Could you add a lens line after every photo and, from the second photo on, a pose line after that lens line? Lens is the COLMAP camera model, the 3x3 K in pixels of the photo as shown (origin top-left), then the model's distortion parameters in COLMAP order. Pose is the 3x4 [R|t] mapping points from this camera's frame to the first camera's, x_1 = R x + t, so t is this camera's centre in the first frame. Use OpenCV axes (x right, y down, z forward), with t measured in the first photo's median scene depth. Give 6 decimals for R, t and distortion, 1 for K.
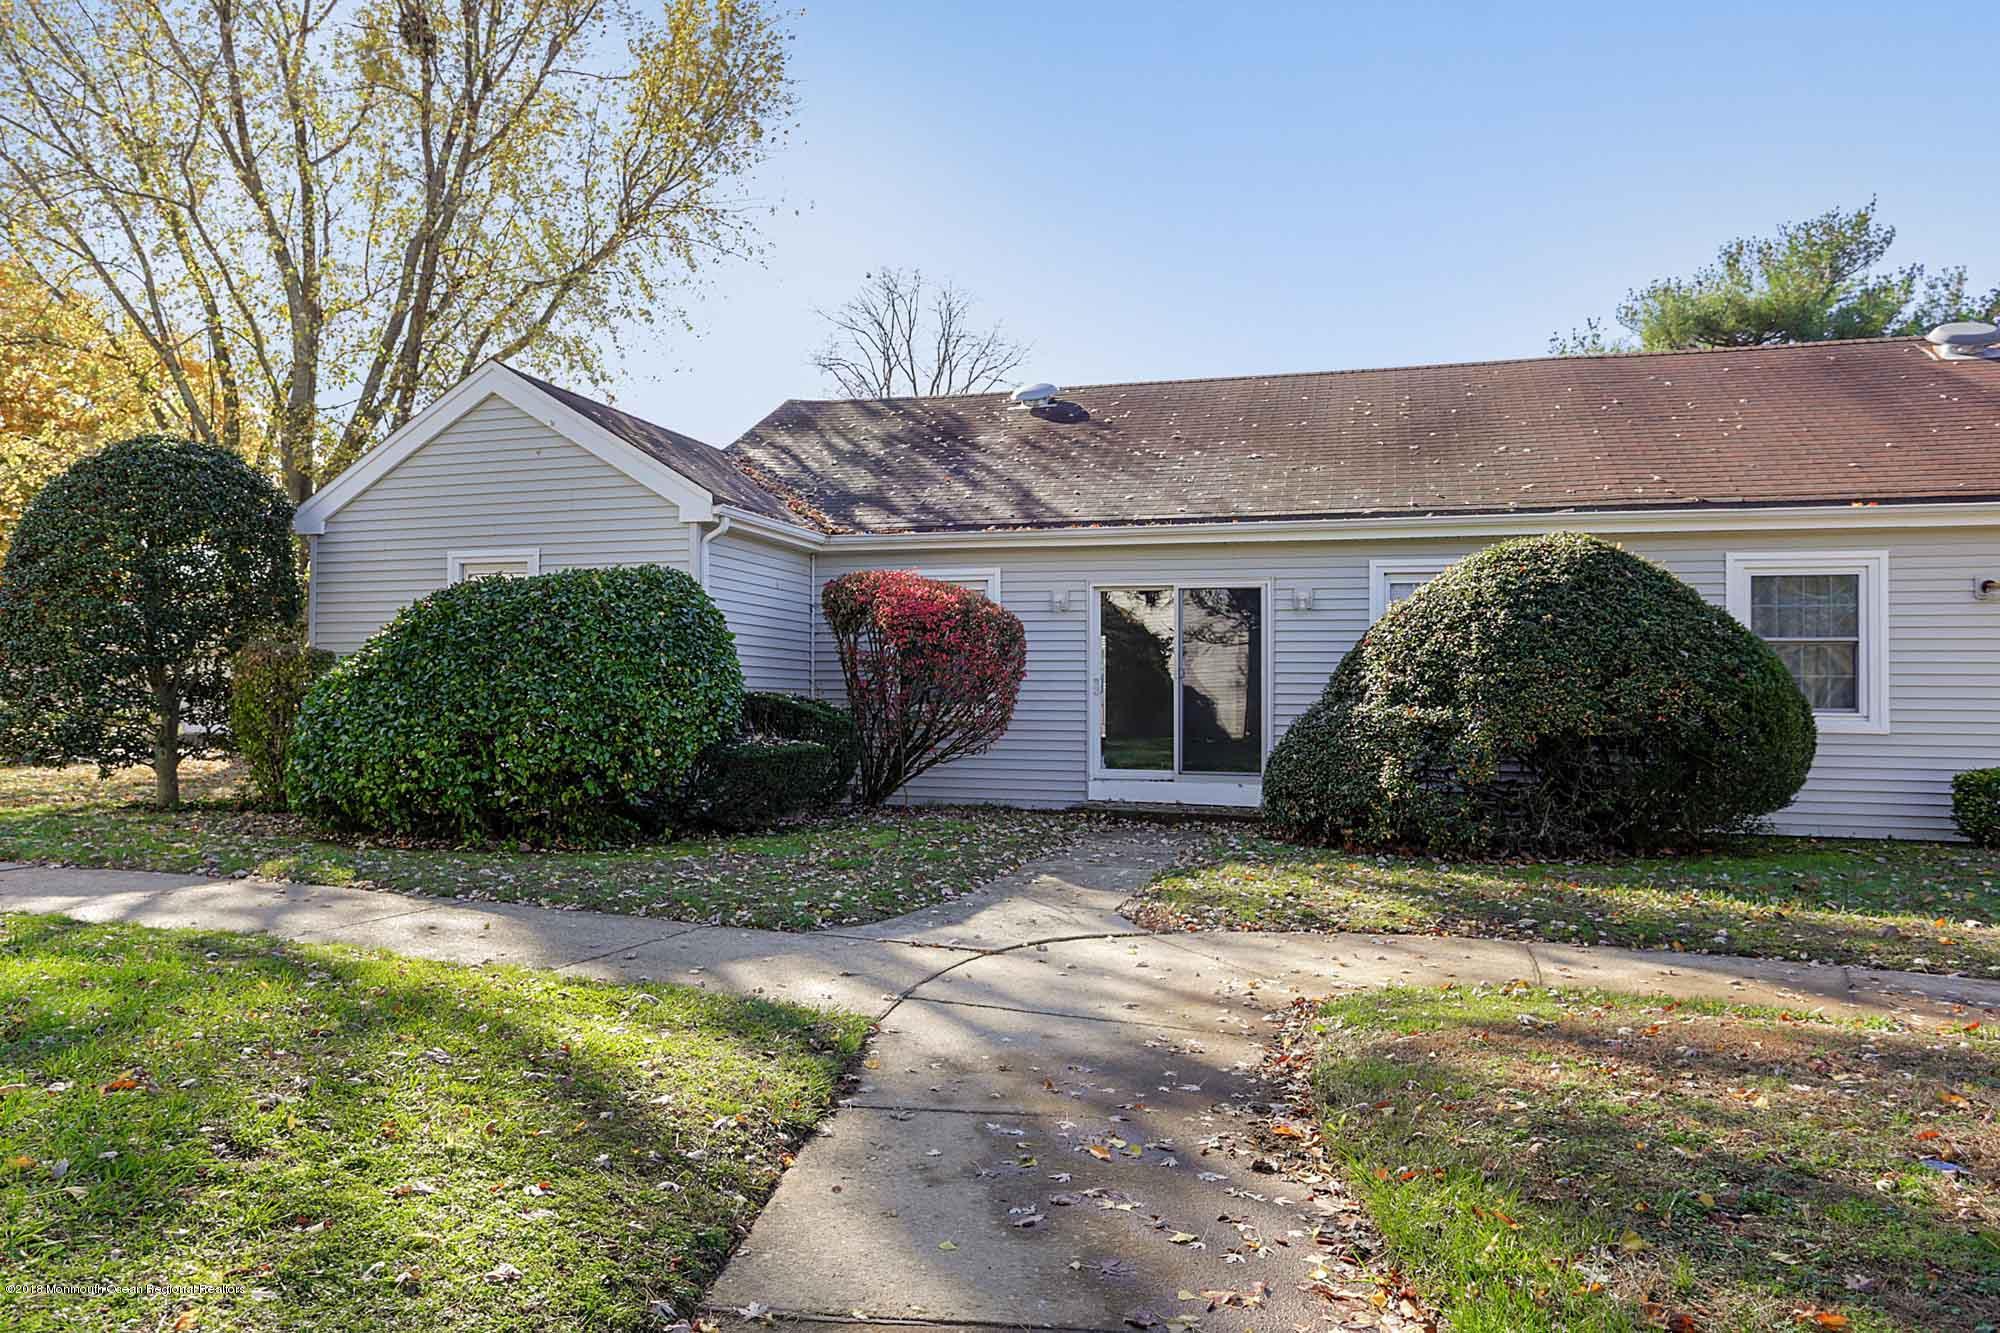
lens RADIAL K [[1280.6, 0, 1001.2], [0, 1280.6, 687.8], [0, 0, 1]] dist [-0.059979, 0.060430]
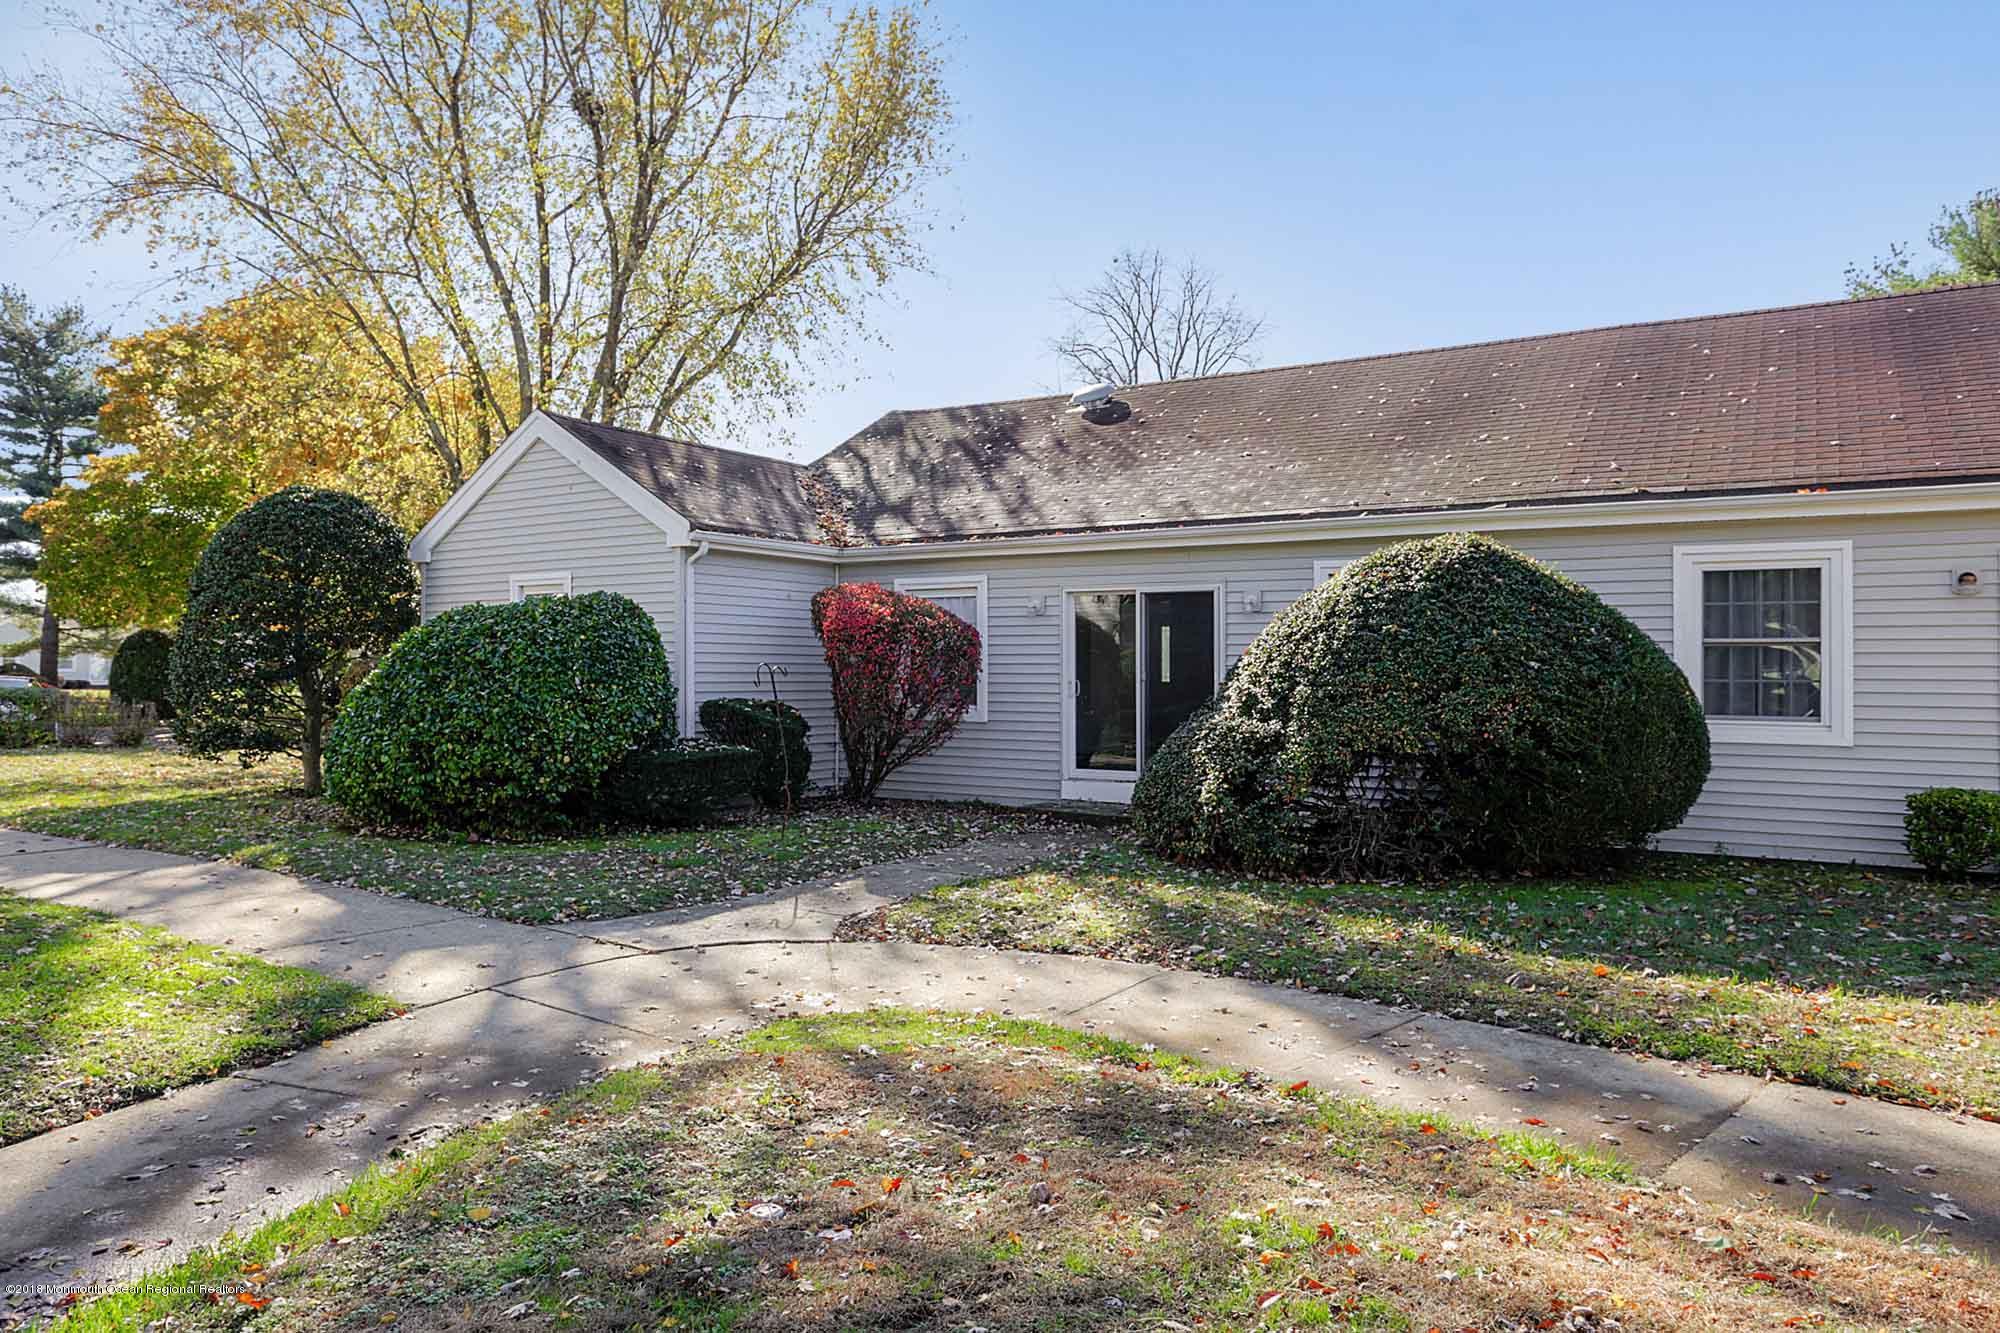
lens RADIAL K [[1272.5, 0, 1000.0], [0, 1272.5, 666.5], [0, 0, 1]] dist [-0.070283, 0.057755]
pose [[0.967808, -0.008323, -0.251553, 0.337915], [0.009664, 0.999945, 0.004097, -0.028927], [0.251505, -0.006396, 0.967835, -0.005419]]
